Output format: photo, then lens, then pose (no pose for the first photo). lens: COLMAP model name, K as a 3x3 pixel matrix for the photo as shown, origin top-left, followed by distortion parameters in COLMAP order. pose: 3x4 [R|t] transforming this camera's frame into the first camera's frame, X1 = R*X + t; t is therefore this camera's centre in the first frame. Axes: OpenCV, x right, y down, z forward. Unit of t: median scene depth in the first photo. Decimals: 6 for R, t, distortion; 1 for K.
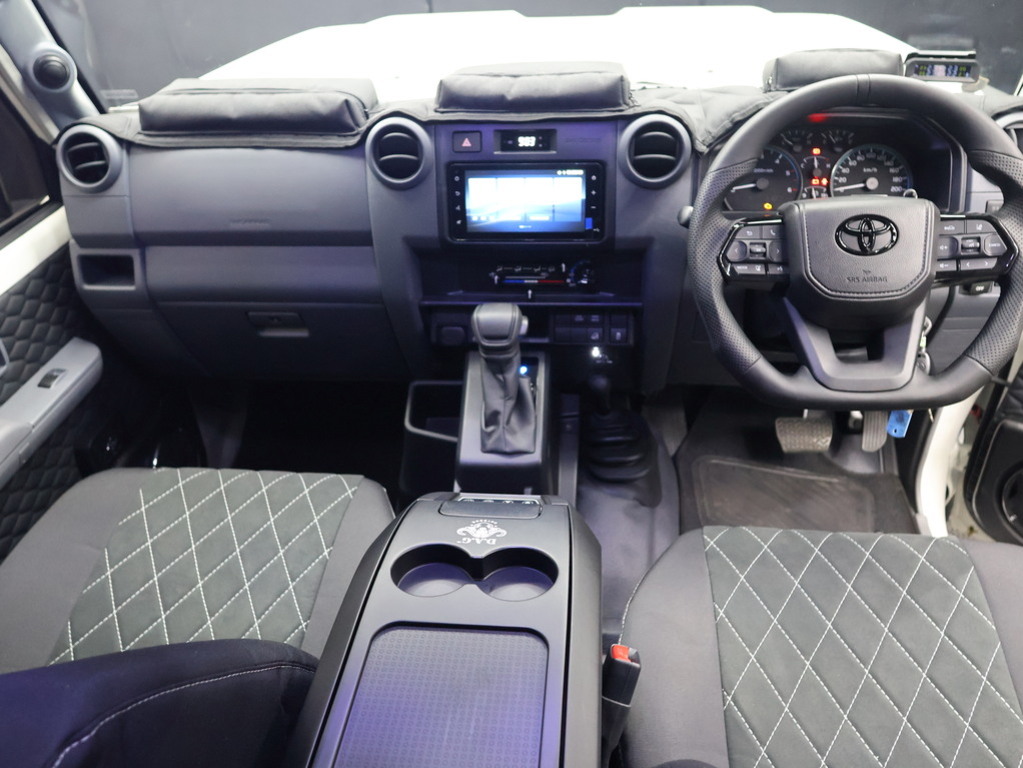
lens RADIAL K [[833.1, 0, 511.5], [0, 833.1, 384.0], [0, 0, 1]] dist [-0.002181, 0.001426]
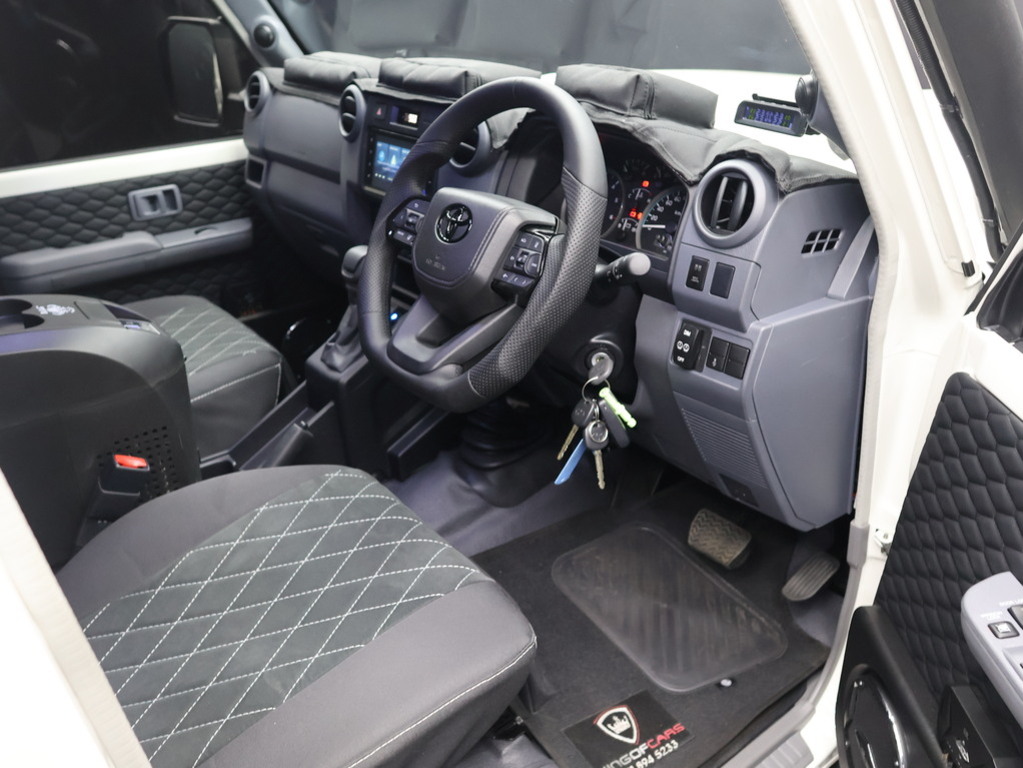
lens RADIAL K [[833.1, 0, 511.5], [0, 833.1, 384.0], [0, 0, 1]] dist [-0.002181, 0.001426]
pose [[0.698481, 0.346313, -0.626253, 0.929707], [-0.400662, 0.914340, 0.058751, -0.067882], [0.592955, 0.209879, 0.777403, 0.228618]]
